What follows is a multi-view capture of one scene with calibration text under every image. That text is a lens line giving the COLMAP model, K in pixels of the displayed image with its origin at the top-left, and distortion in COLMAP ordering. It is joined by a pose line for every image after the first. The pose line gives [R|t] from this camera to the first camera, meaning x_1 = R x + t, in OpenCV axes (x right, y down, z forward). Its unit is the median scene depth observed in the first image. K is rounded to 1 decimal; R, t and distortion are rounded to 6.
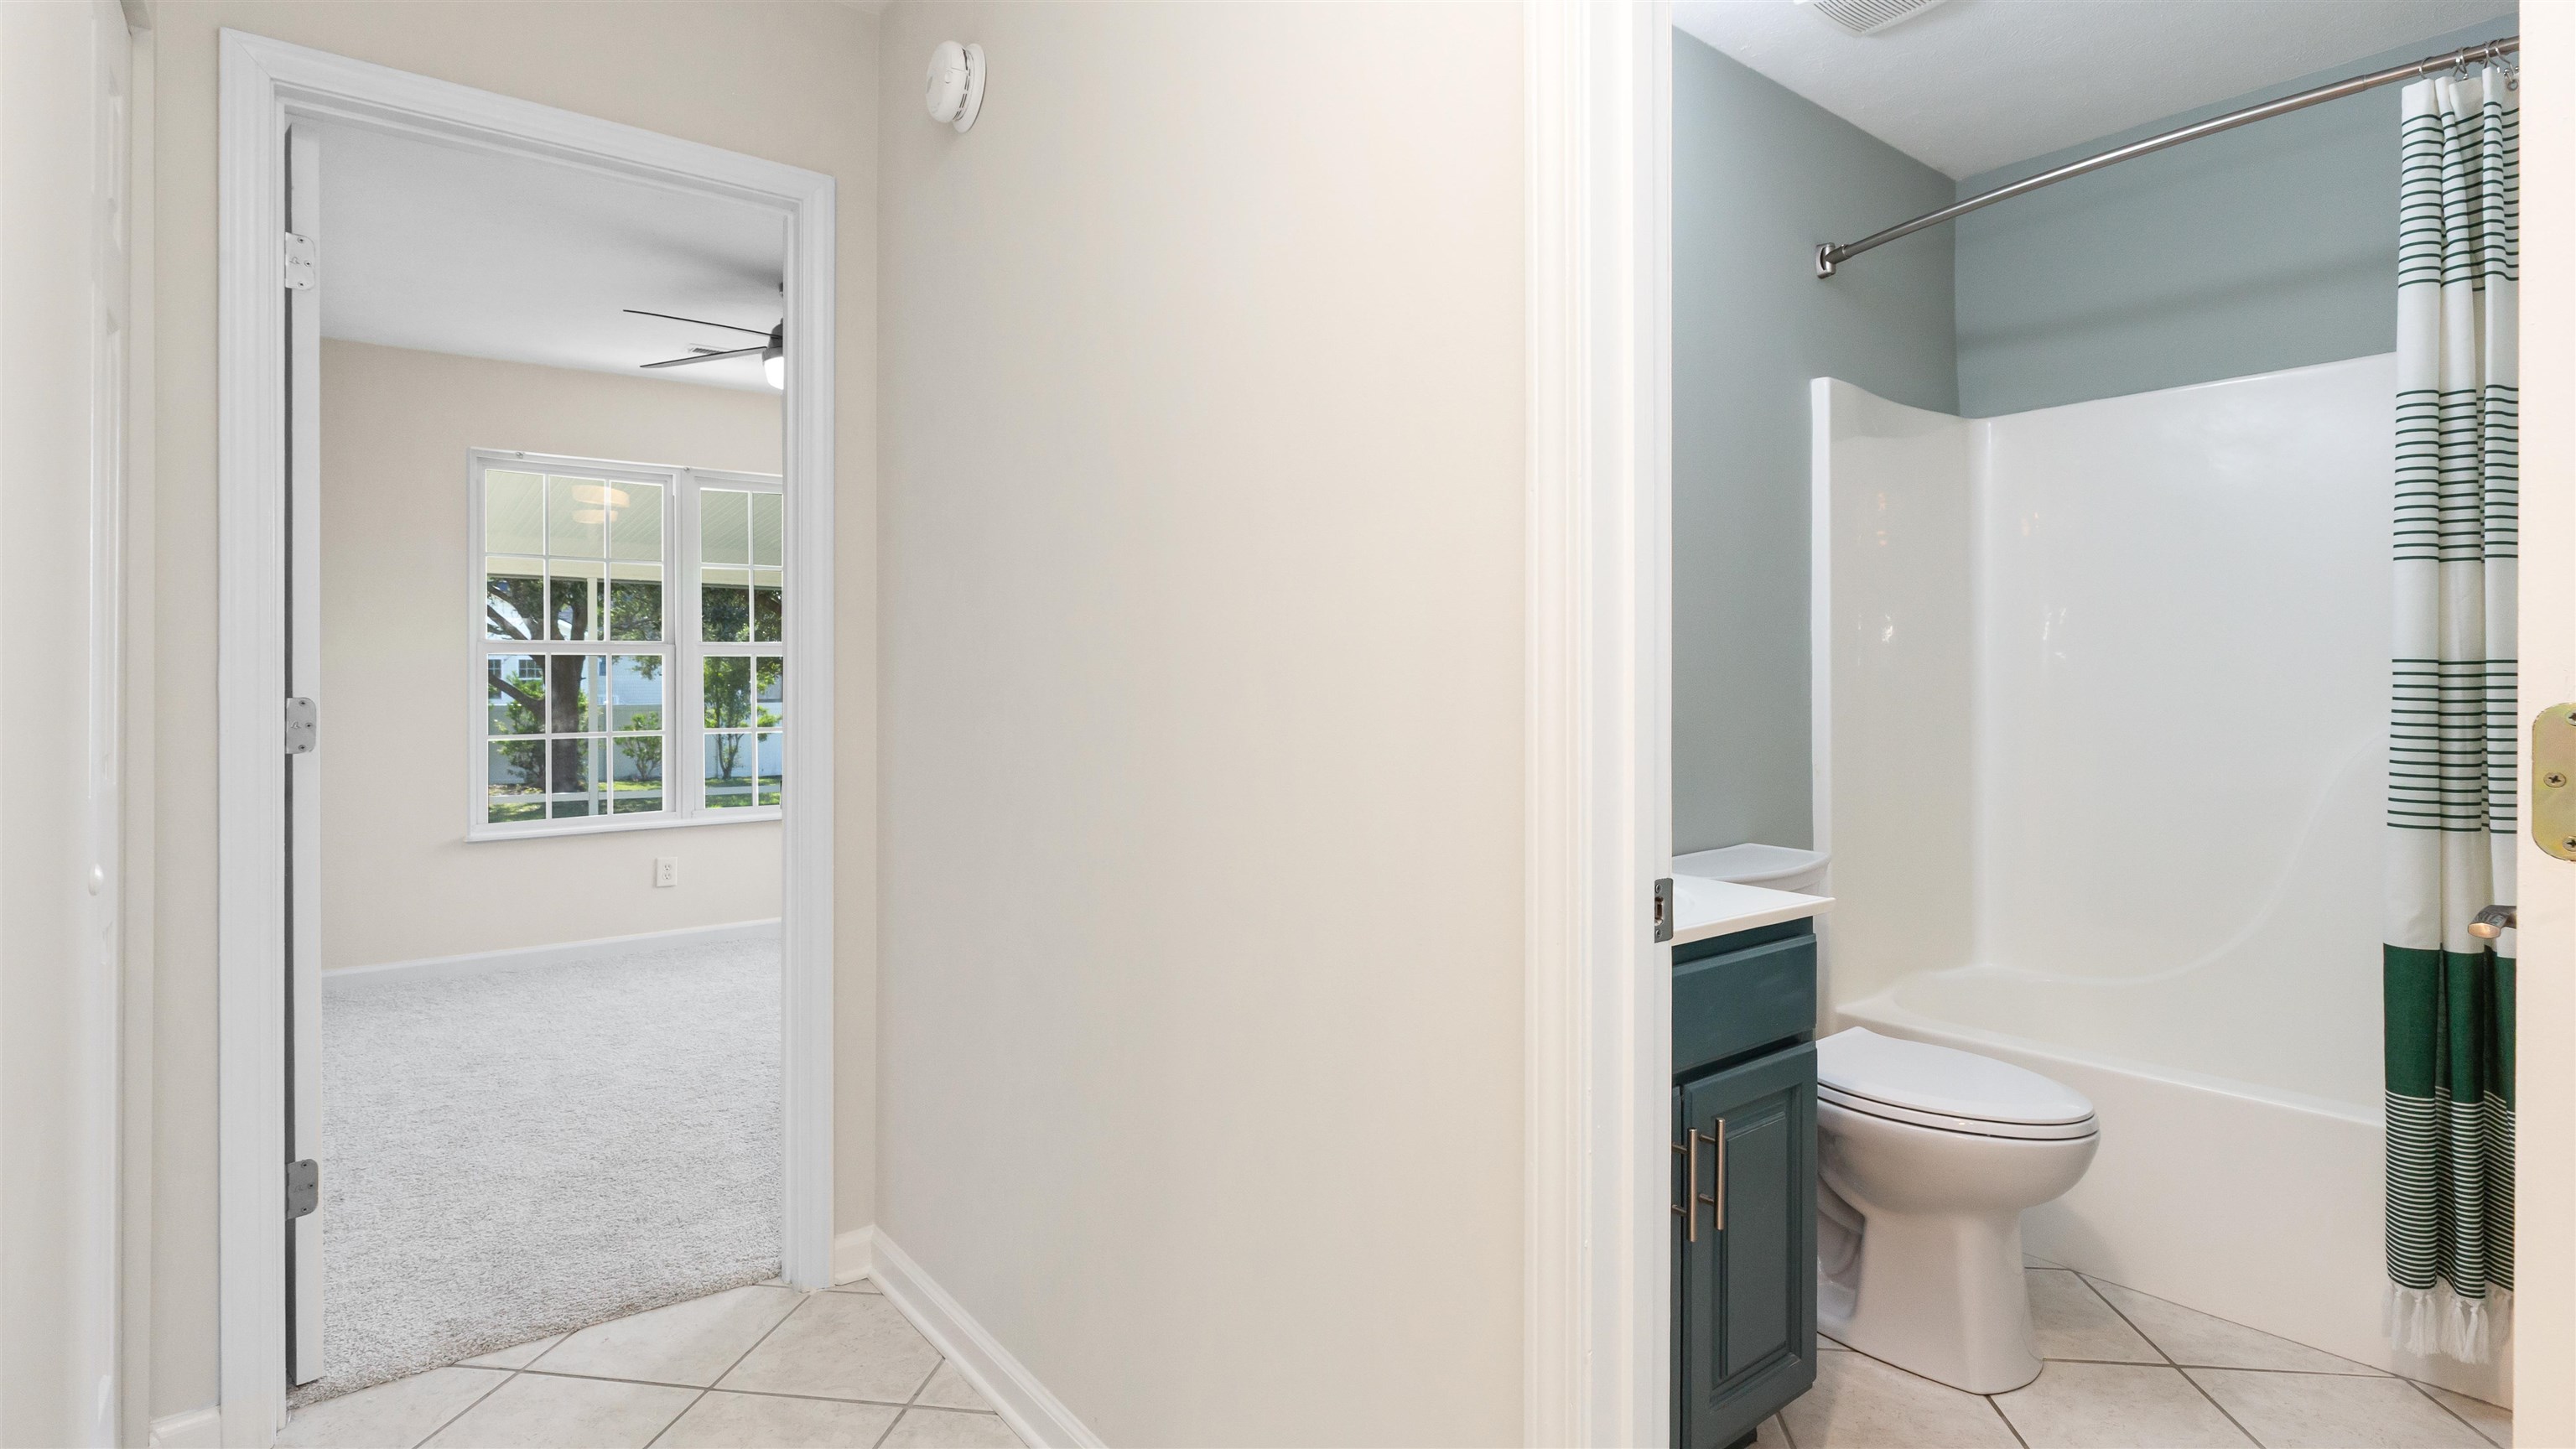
lens RADIAL K [[1241.3, 0, 1293.2], [0, 1241.3, 676.9], [0, 0, 1]] dist [-0.001723, 0.001601]
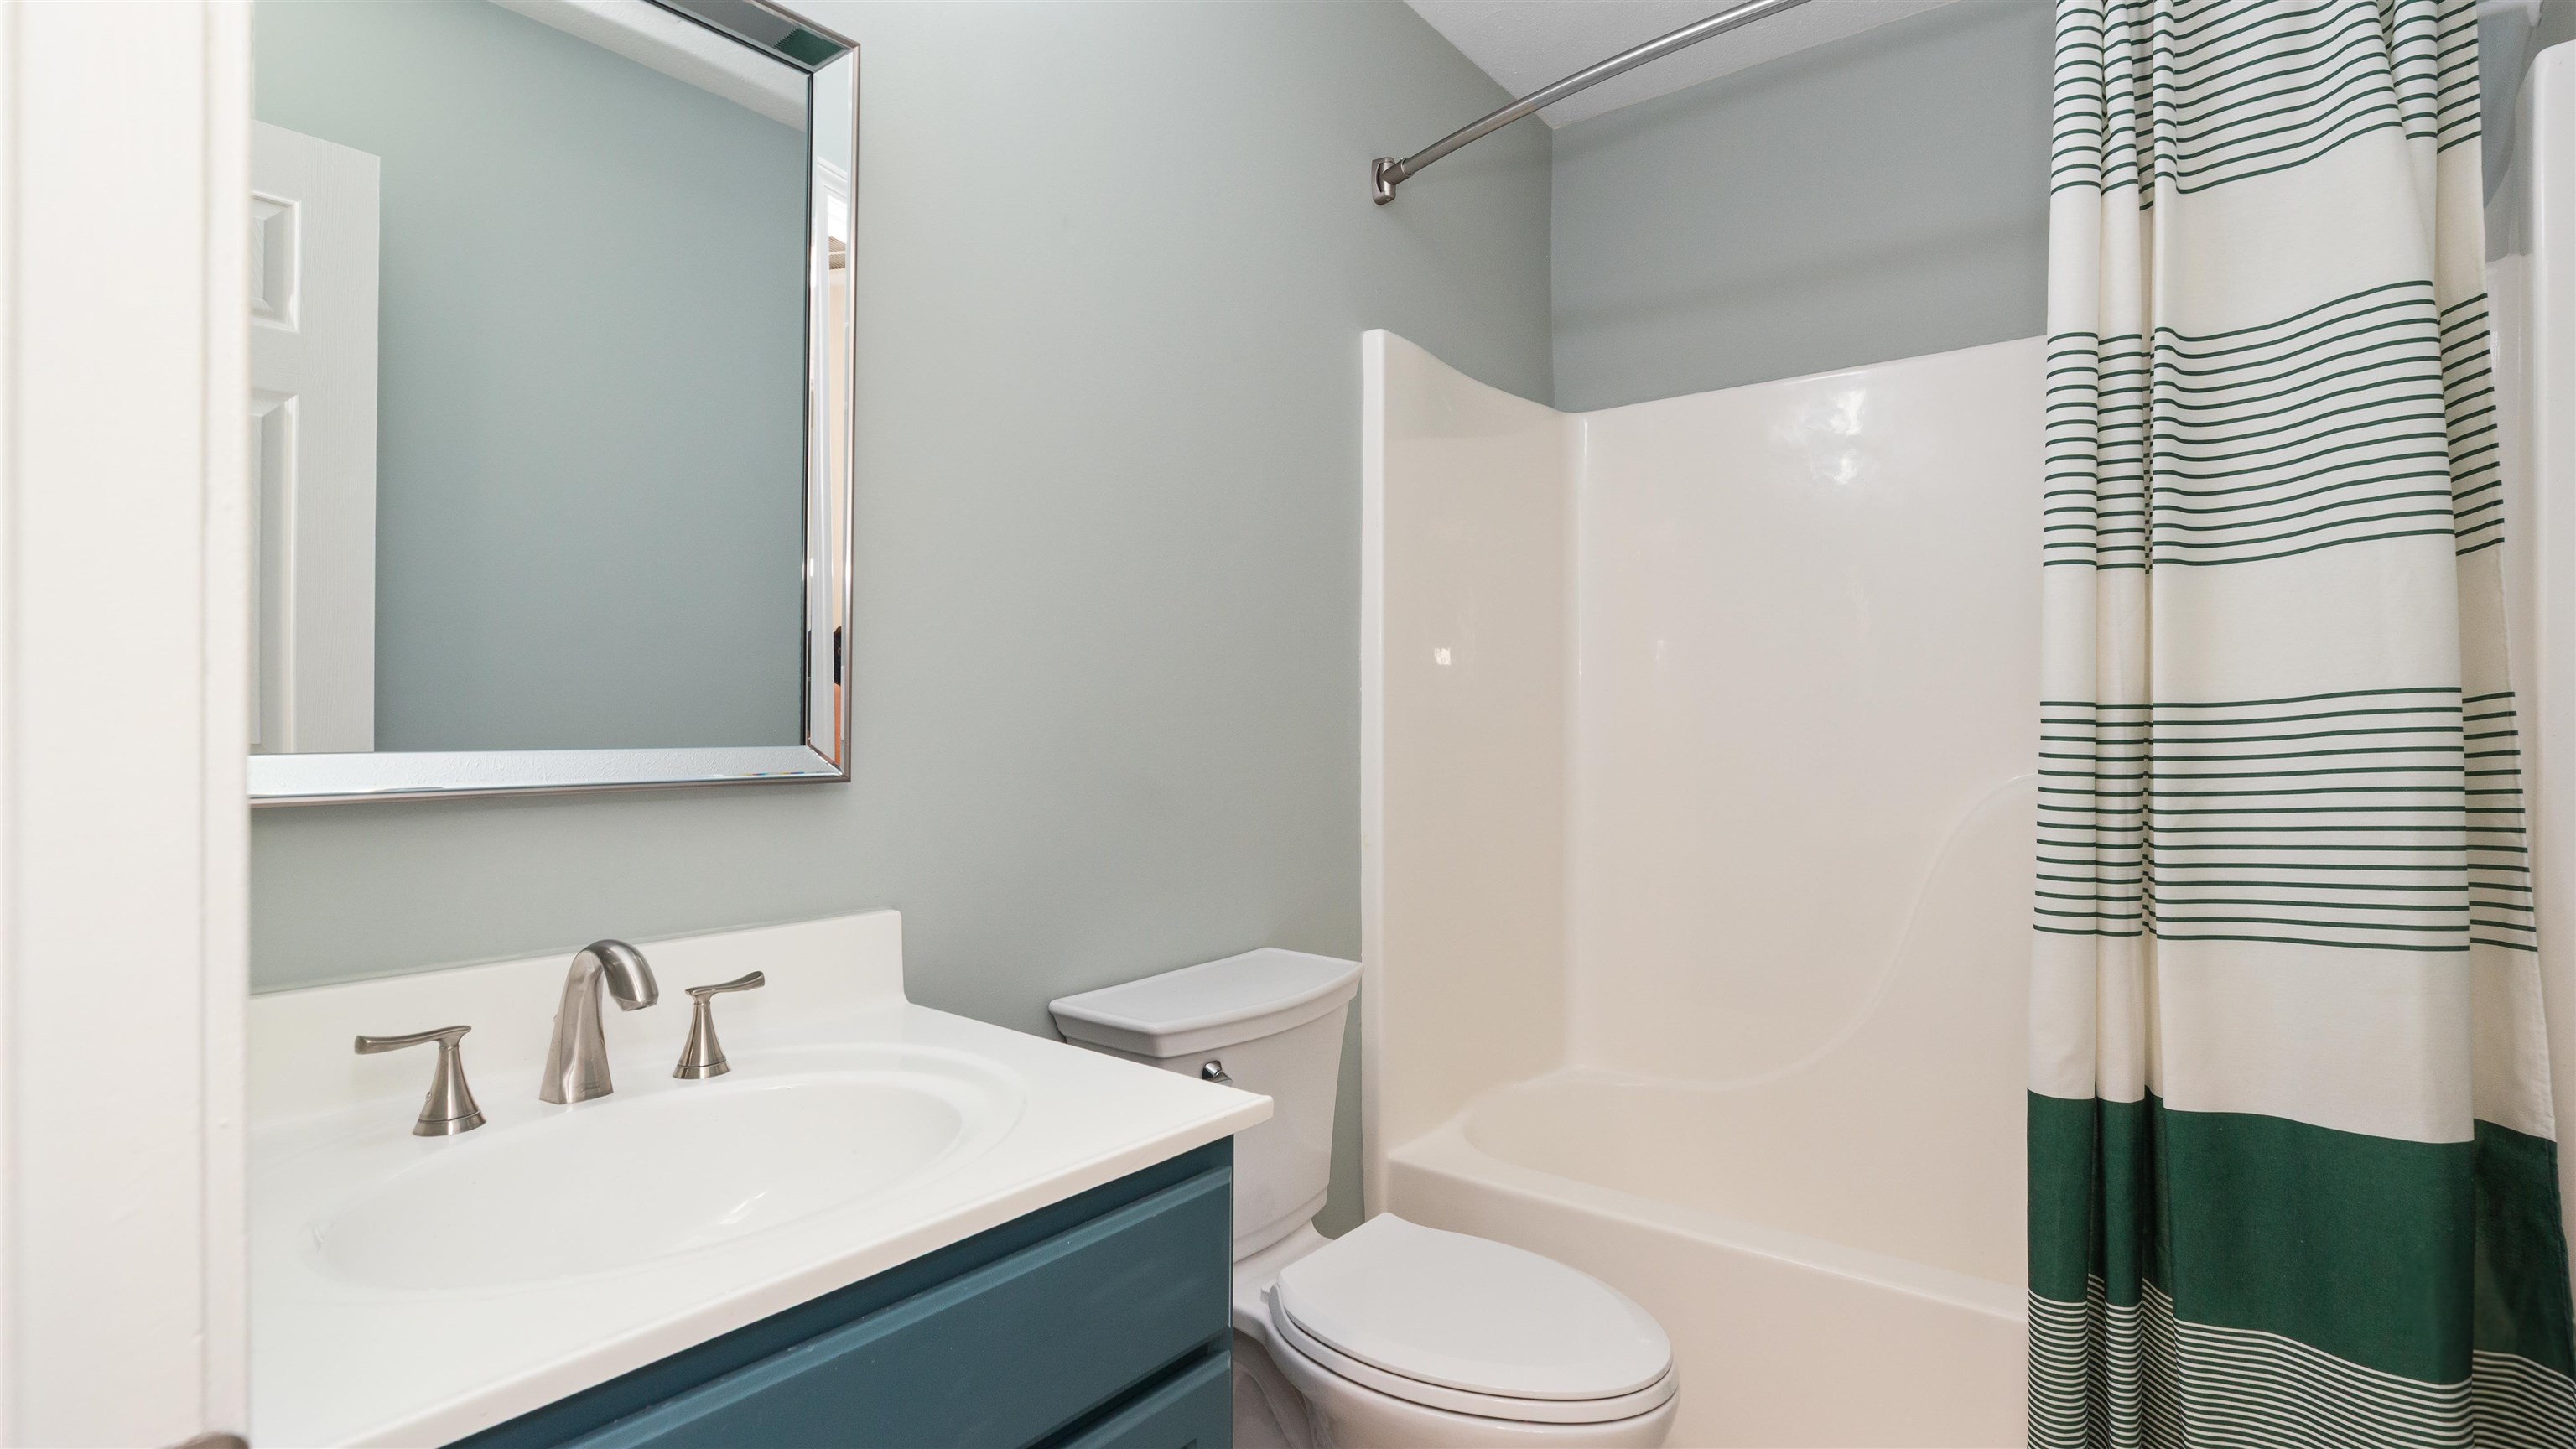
lens RADIAL K [[1241.3, 0, 1279.6], [0, 1241.3, 722.9], [0, 0, 1]] dist [-0.001723, 0.001601]
pose [[0.971895, 0.001558, 0.235410, 0.280721], [-0.003217, 0.999973, 0.006662, -0.005182], [-0.235393, -0.007232, 0.971873, 0.399556]]
